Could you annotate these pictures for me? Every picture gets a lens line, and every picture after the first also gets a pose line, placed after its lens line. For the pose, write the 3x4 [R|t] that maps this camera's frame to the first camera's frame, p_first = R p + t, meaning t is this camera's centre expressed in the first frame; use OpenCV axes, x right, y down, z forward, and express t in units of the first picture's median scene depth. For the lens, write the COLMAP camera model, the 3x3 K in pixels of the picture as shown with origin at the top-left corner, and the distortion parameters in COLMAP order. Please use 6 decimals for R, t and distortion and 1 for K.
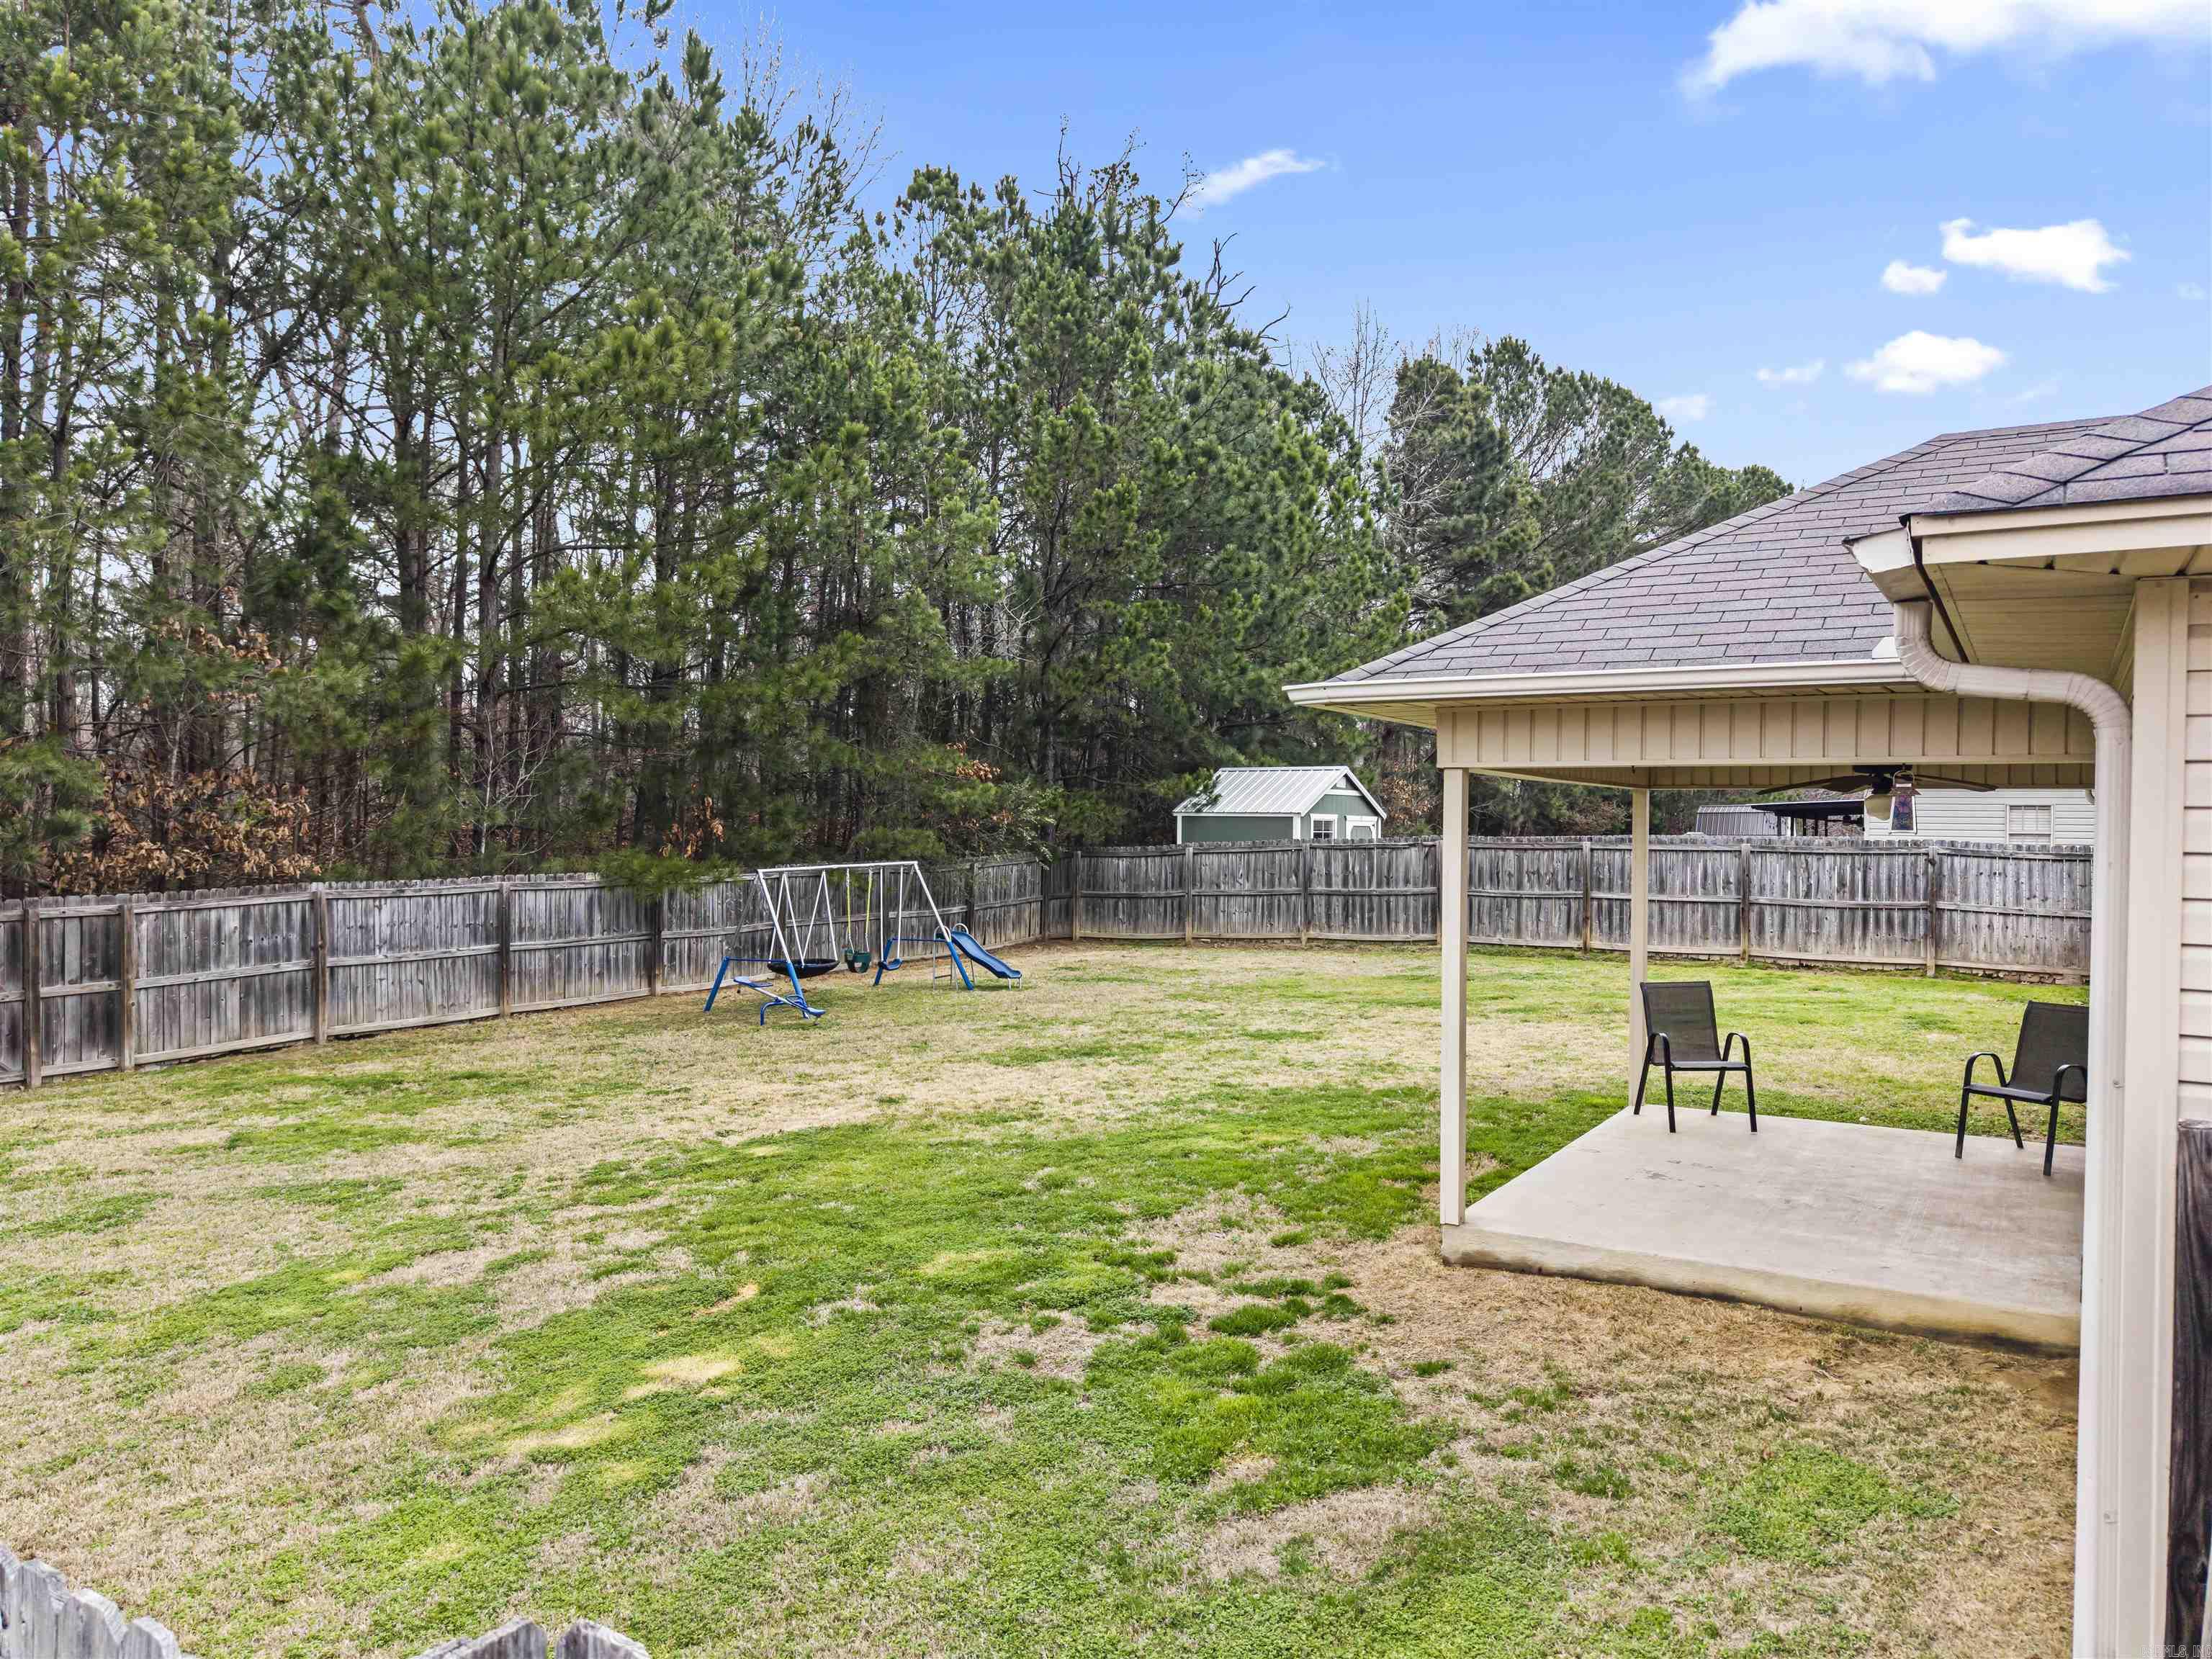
lens RADIAL K [[1516.4, 0, 1098.0], [0, 1516.4, 830.1], [0, 0, 1]] dist [0.002028, -0.002033]
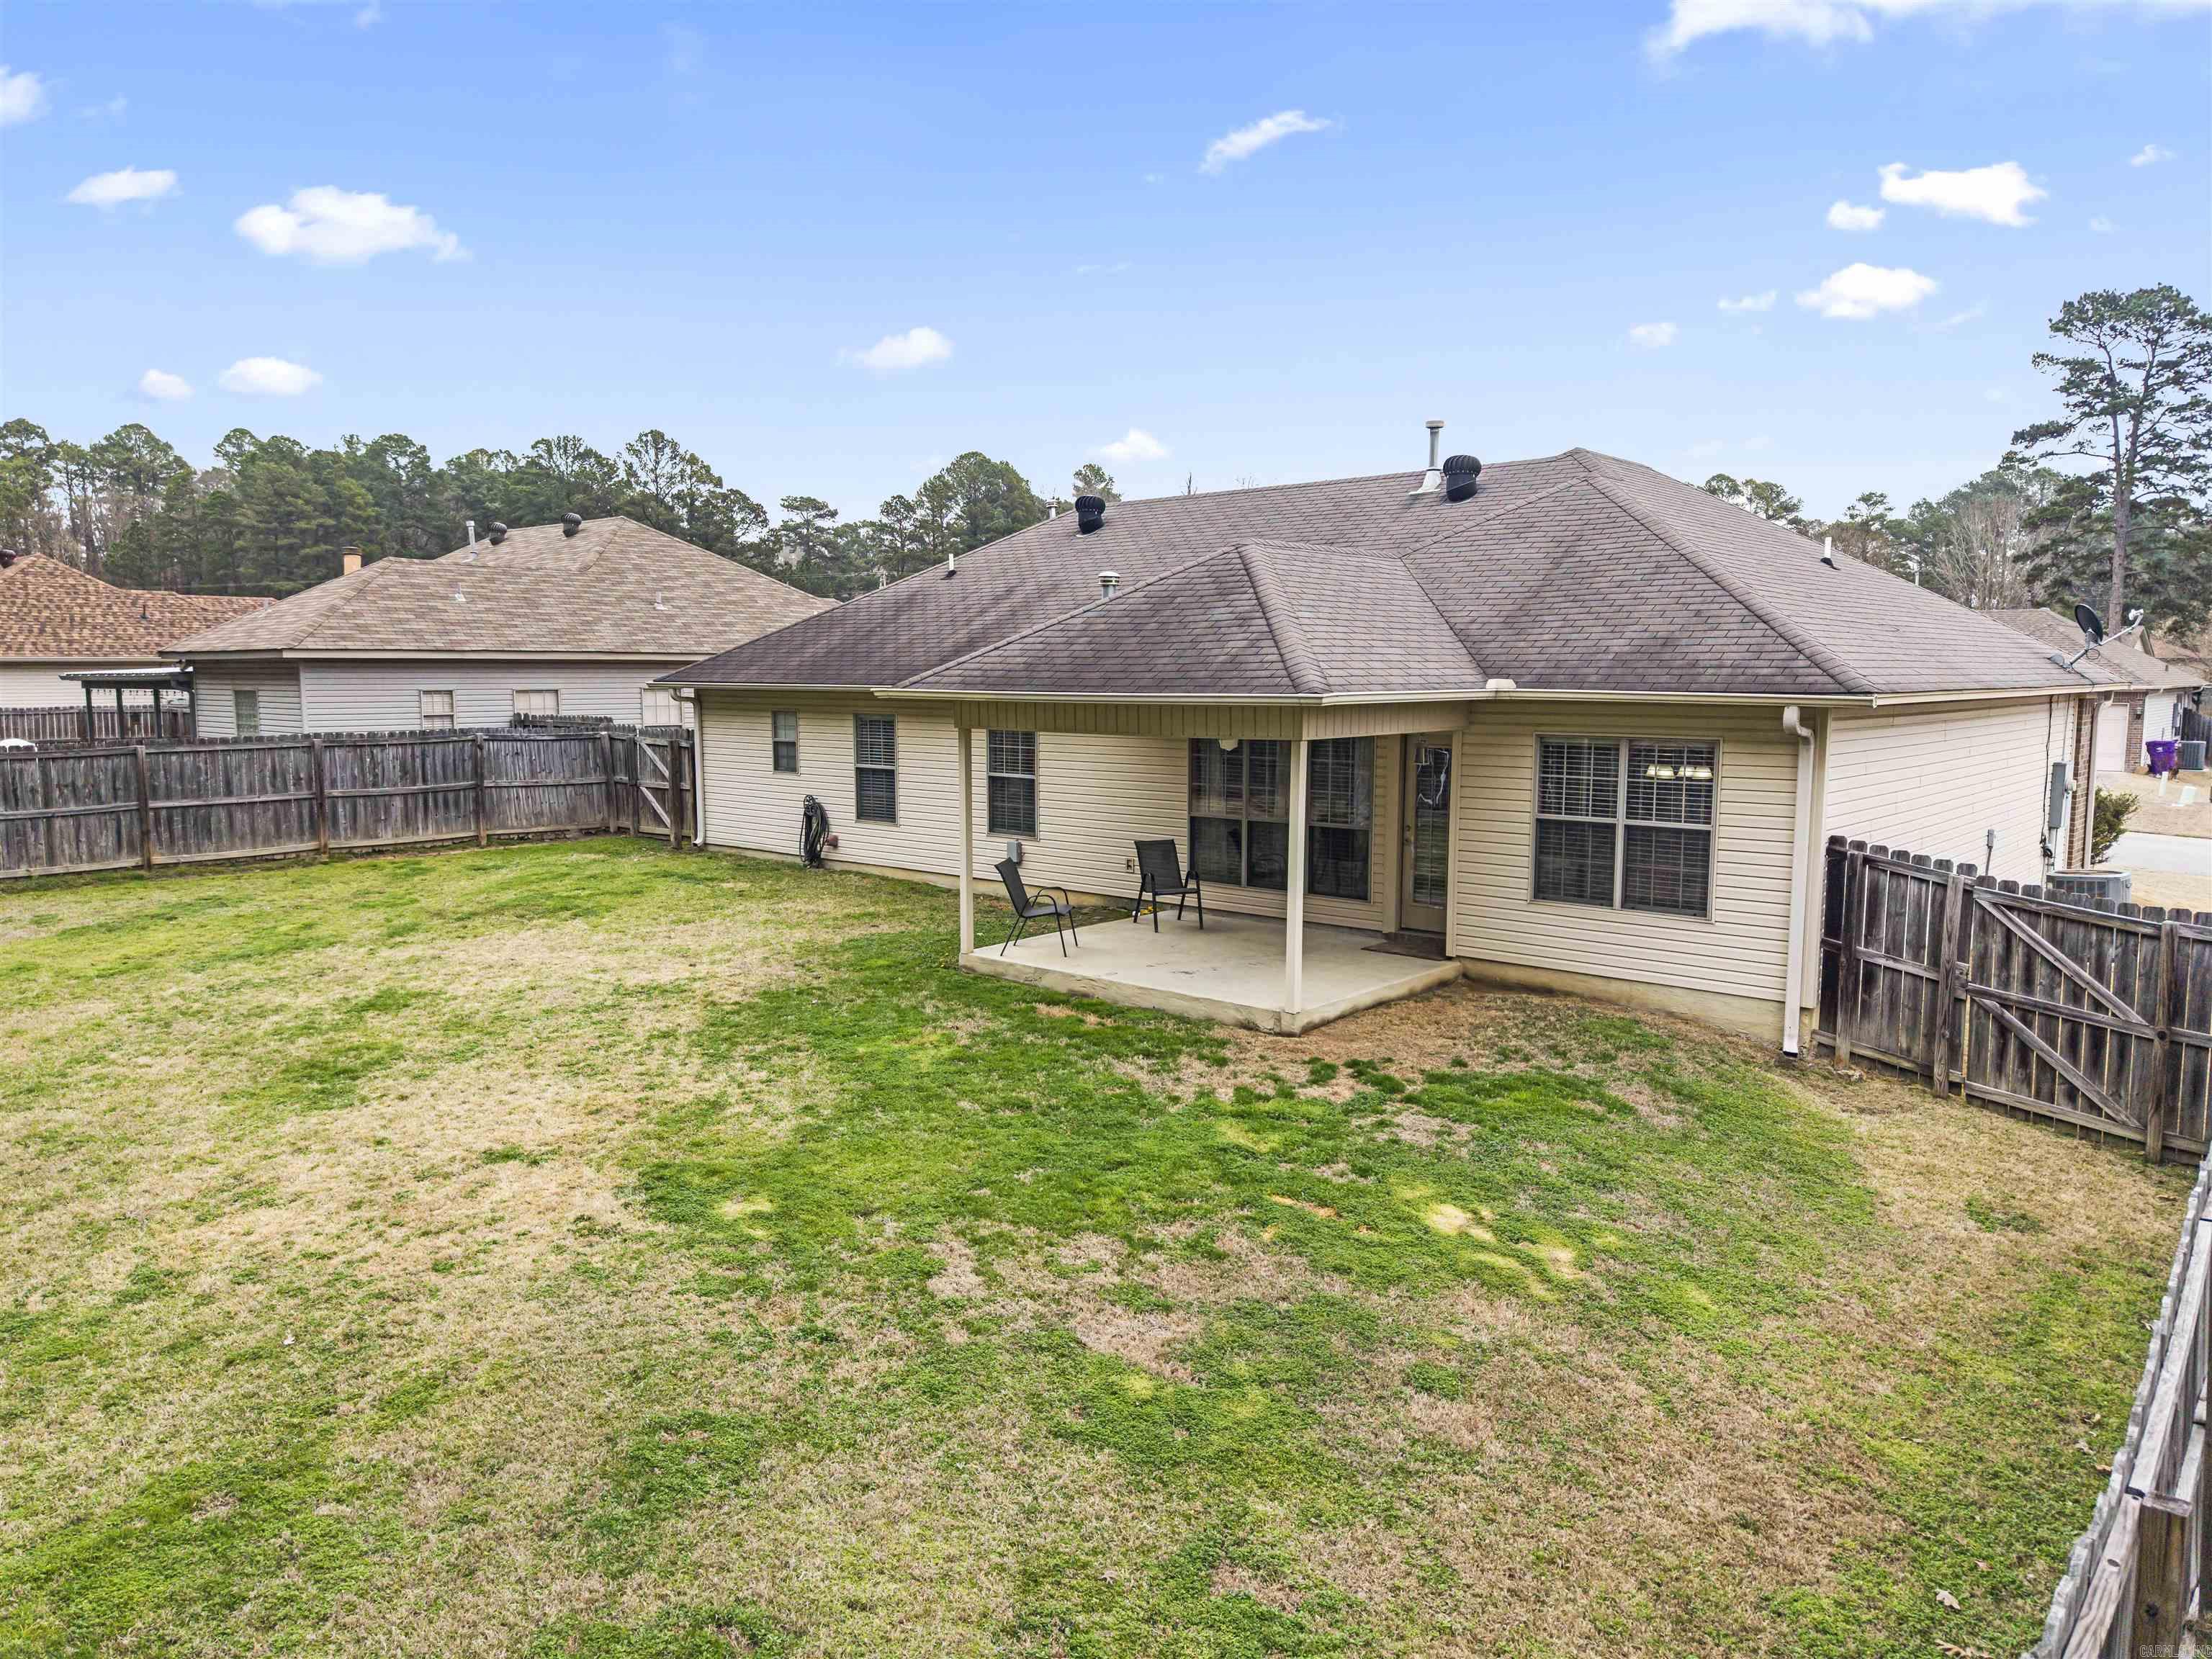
lens RADIAL K [[1516.4, 0, 1098.0], [0, 1516.4, 830.1], [0, 0, 1]] dist [0.002028, -0.002033]
pose [[0.174564, -0.116780, 0.977696, -0.488725], [0.009198, 0.993092, 0.116976, -0.045455], [-0.984603, -0.011427, 0.174432, 0.328820]]
